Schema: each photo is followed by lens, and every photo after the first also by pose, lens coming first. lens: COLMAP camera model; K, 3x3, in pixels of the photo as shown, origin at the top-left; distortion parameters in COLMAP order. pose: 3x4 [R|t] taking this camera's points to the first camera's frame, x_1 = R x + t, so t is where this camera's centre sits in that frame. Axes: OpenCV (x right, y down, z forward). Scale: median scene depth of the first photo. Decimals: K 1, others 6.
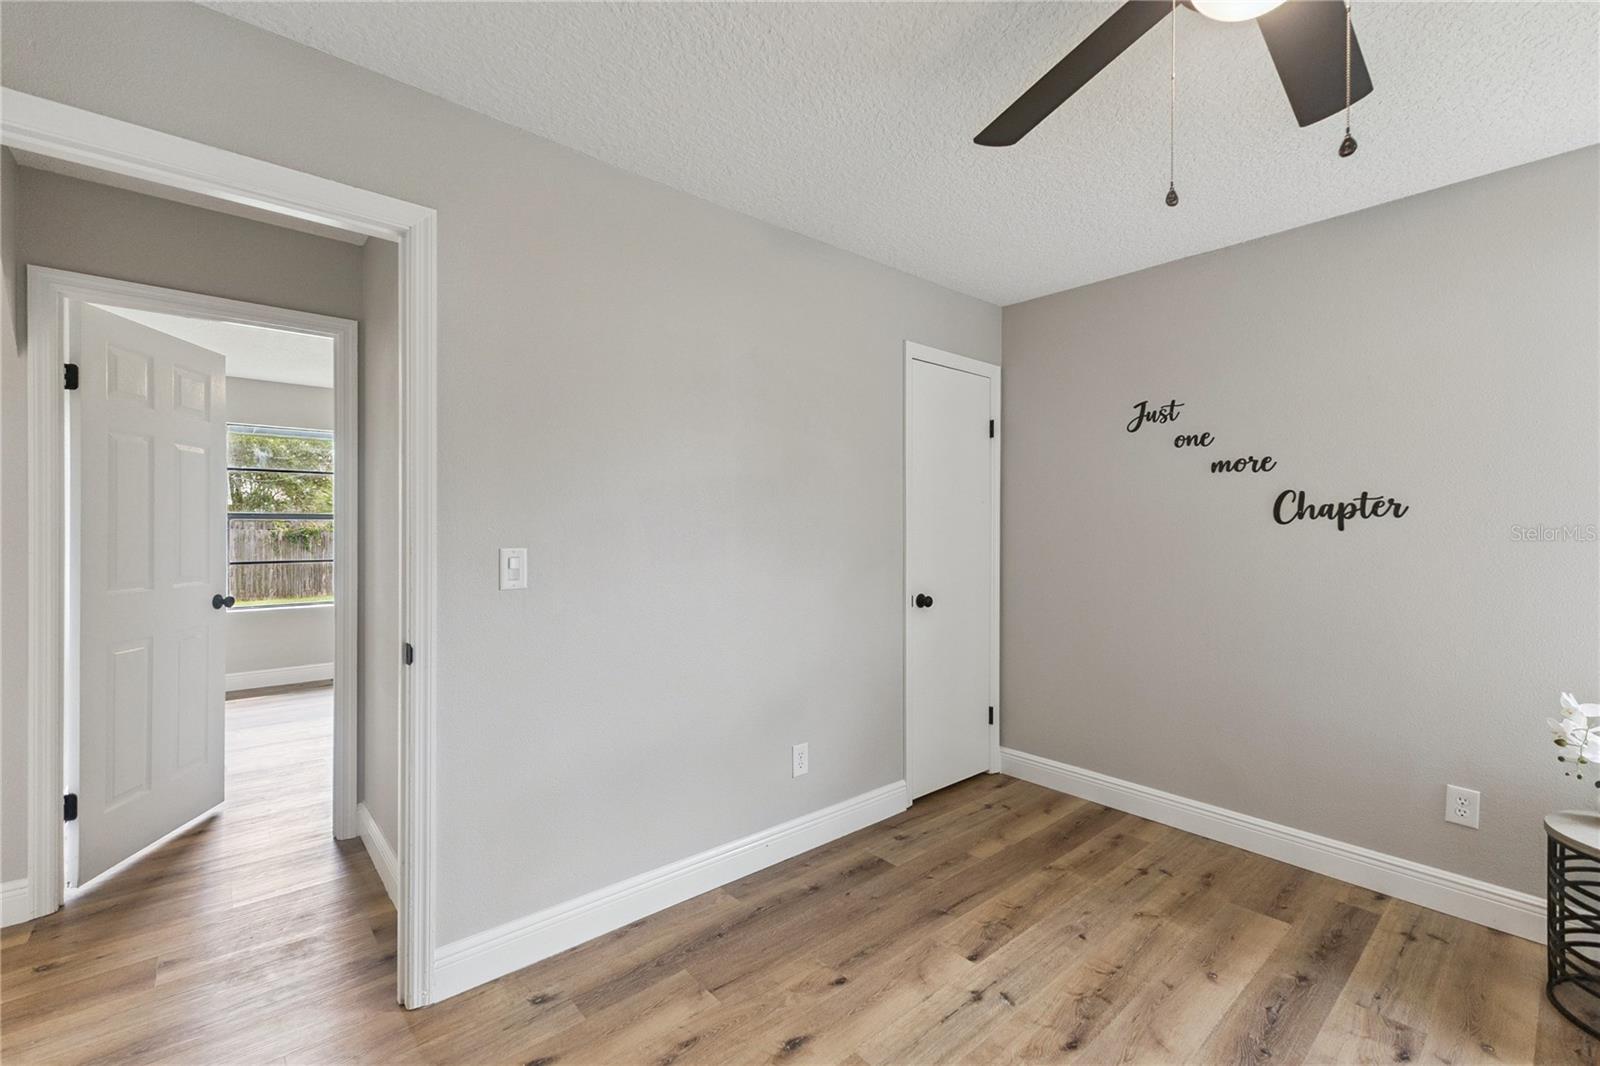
lens RADIAL K [[672.1, 0, 799.7], [0, 672.1, 530.2], [0, 0, 1]] dist [-0.001146, -0.000063]
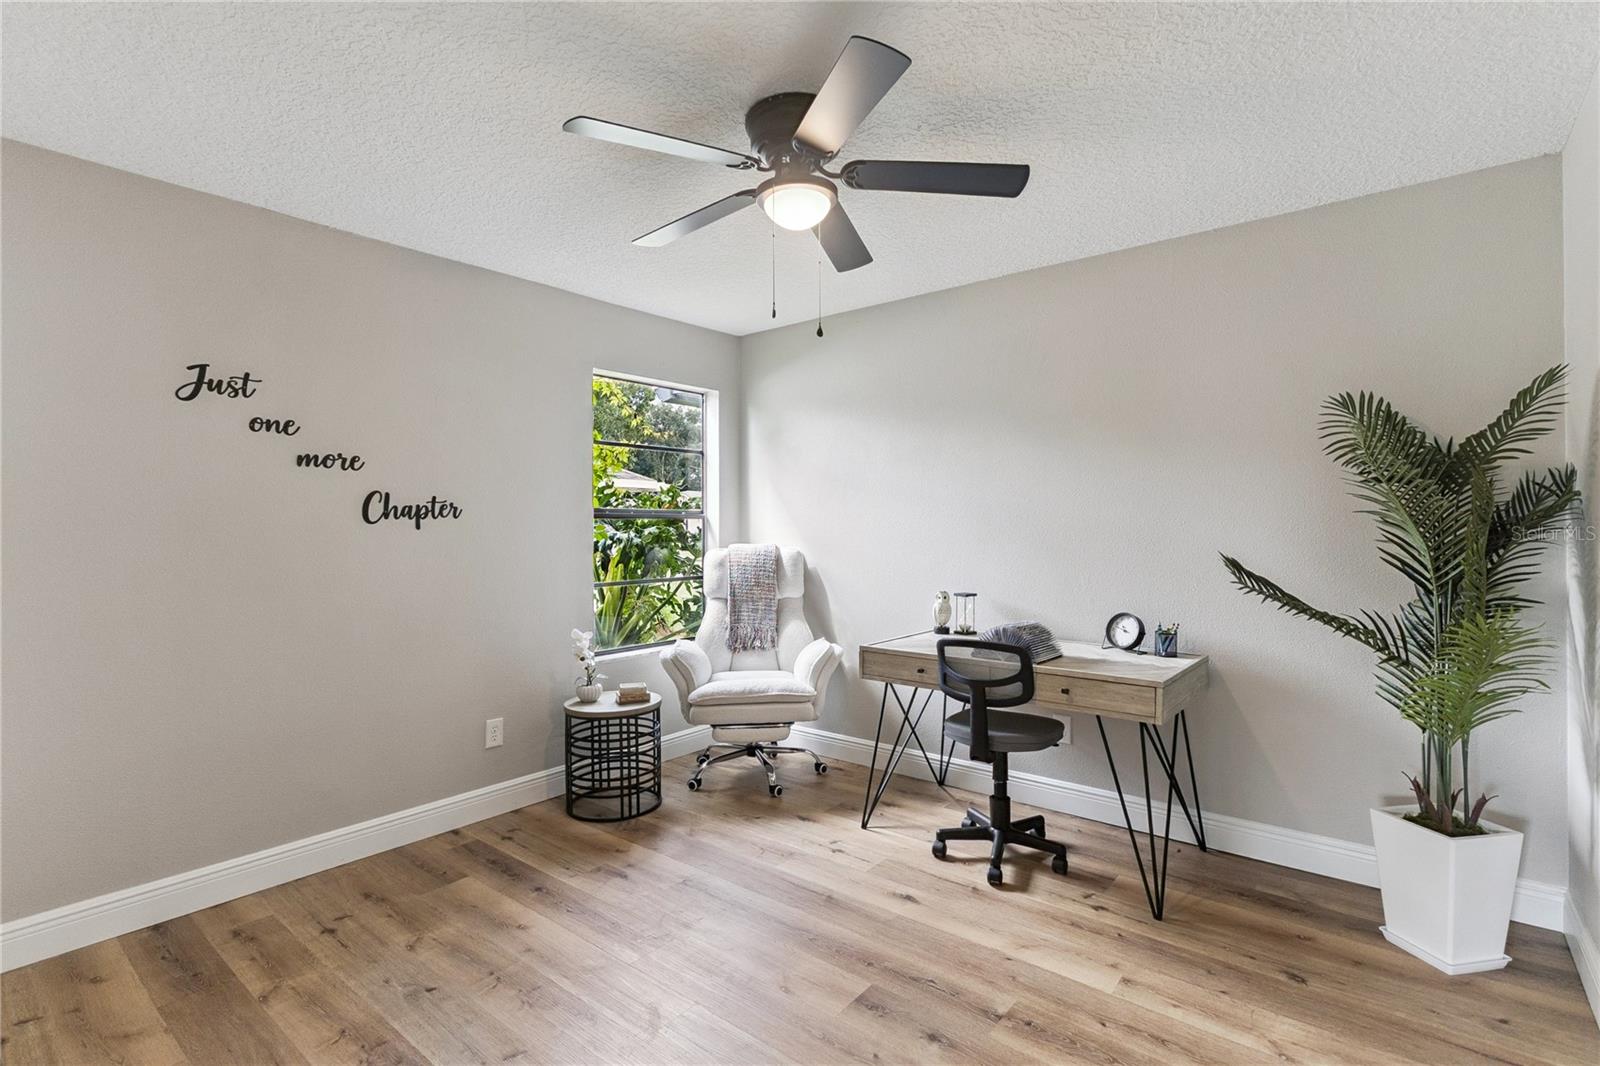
lens RADIAL K [[742.0, 0, 801.7], [0, 742.0, 526.8], [0, 0, 1]] dist [-0.004653, -0.000381]
pose [[-0.166552, -0.002282, 0.986030, -0.499946], [0.012661, 0.999910, 0.004453, -0.001264], [-0.985951, 0.013225, -0.166508, 0.544387]]
